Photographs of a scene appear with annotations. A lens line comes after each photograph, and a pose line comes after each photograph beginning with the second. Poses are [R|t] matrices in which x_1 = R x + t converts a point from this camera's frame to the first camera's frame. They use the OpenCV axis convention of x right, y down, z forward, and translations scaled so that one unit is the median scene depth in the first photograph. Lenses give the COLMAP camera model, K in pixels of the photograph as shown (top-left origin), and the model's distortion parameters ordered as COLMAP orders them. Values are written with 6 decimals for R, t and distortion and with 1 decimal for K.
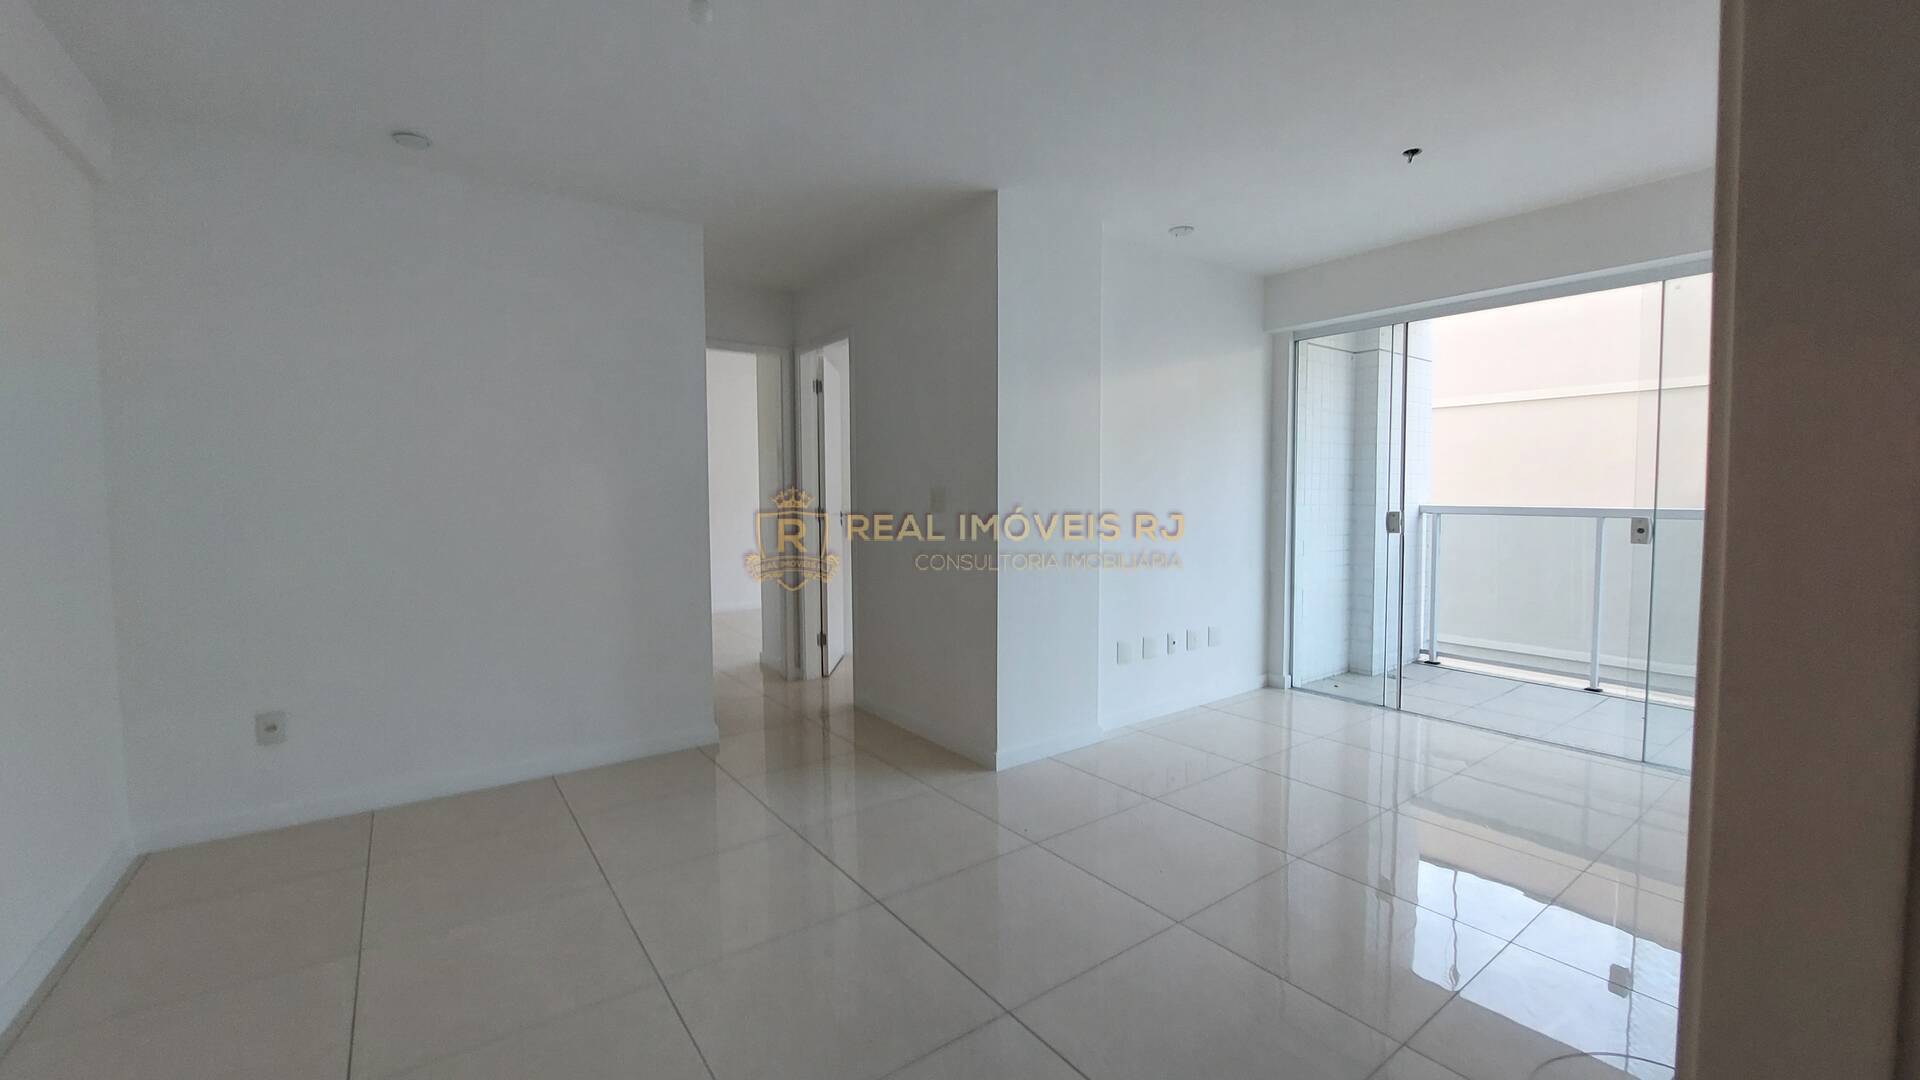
lens RADIAL K [[769.4, 0, 960.0], [0, 769.4, 540.0], [0, 0, 1]] dist [0.000172, -0.000041]
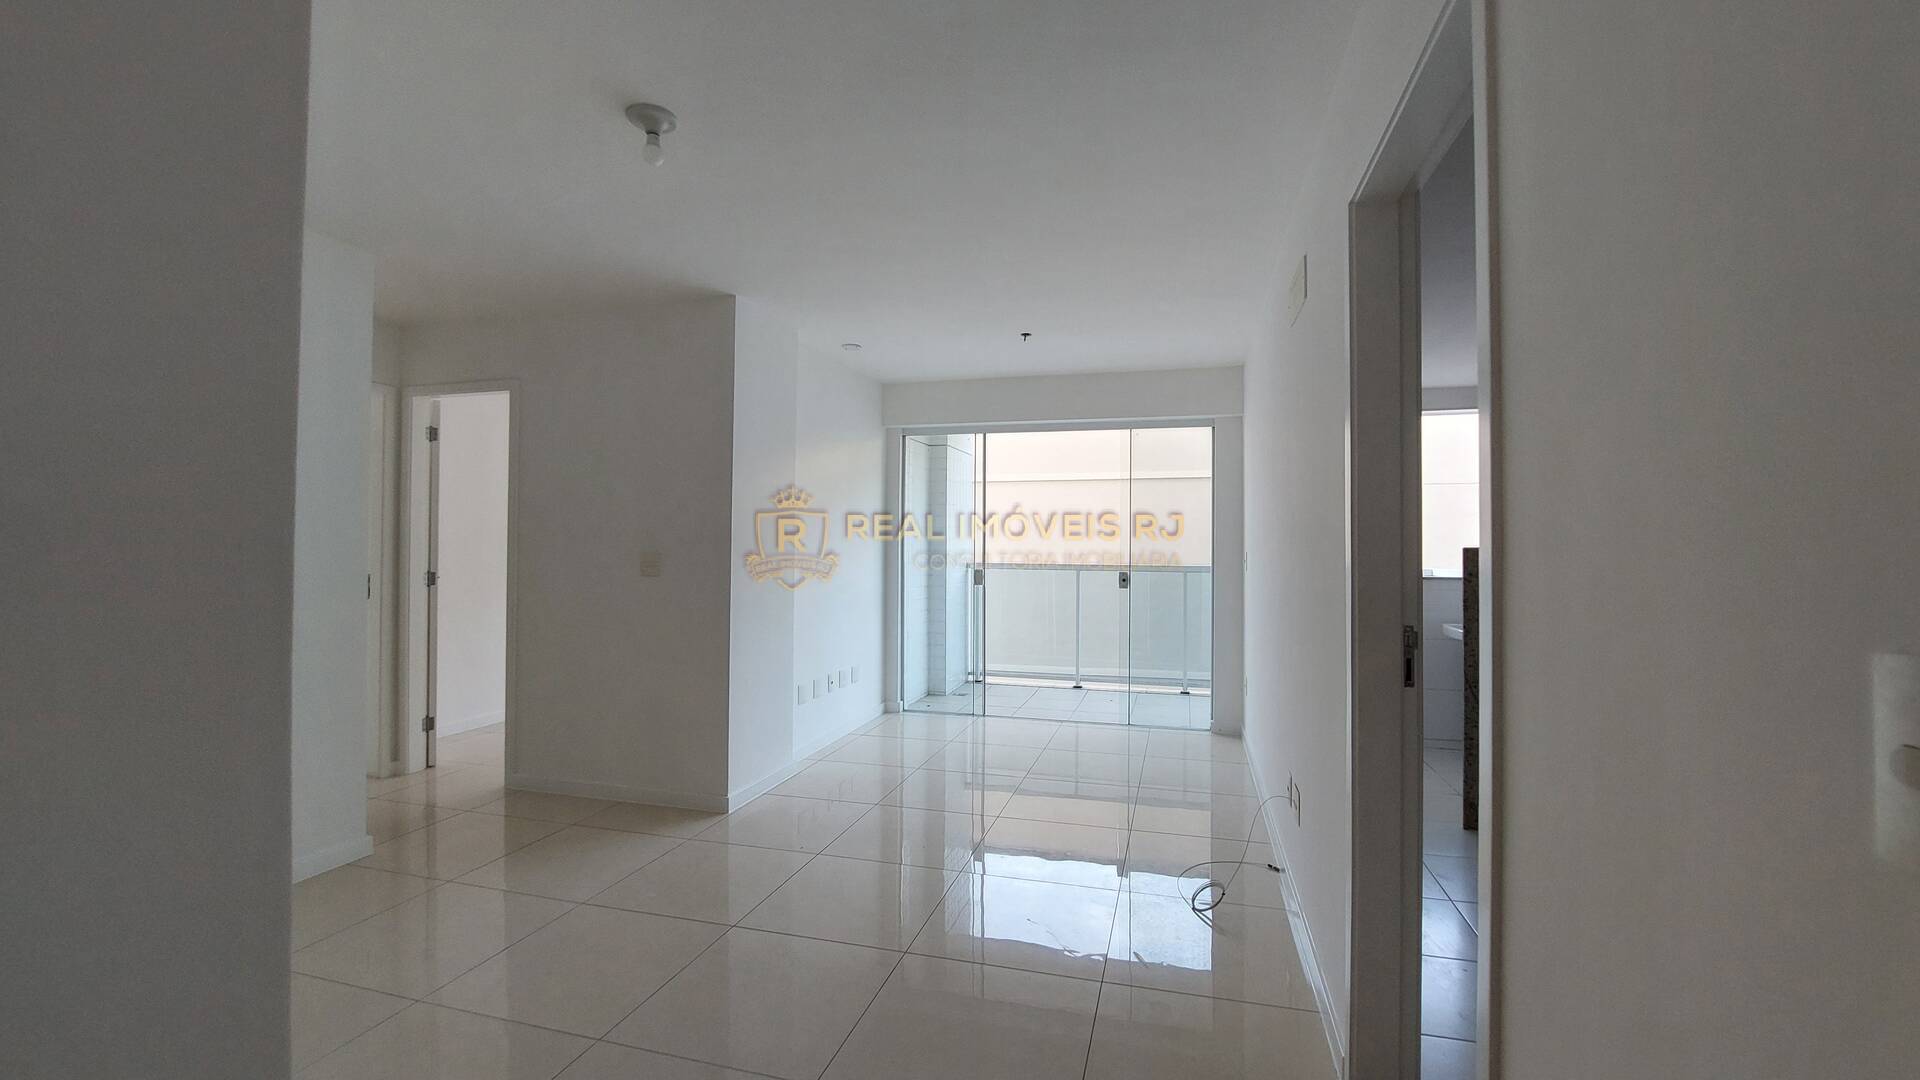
lens RADIAL K [[769.4, 0, 960.0], [0, 769.4, 540.0], [0, 0, 1]] dist [0.000172, -0.000041]
pose [[0.800933, 0.009731, 0.598675, -0.242240], [0.030256, 0.997933, -0.056699, -0.010049], [-0.597989, 0.063526, 0.798983, -0.063525]]
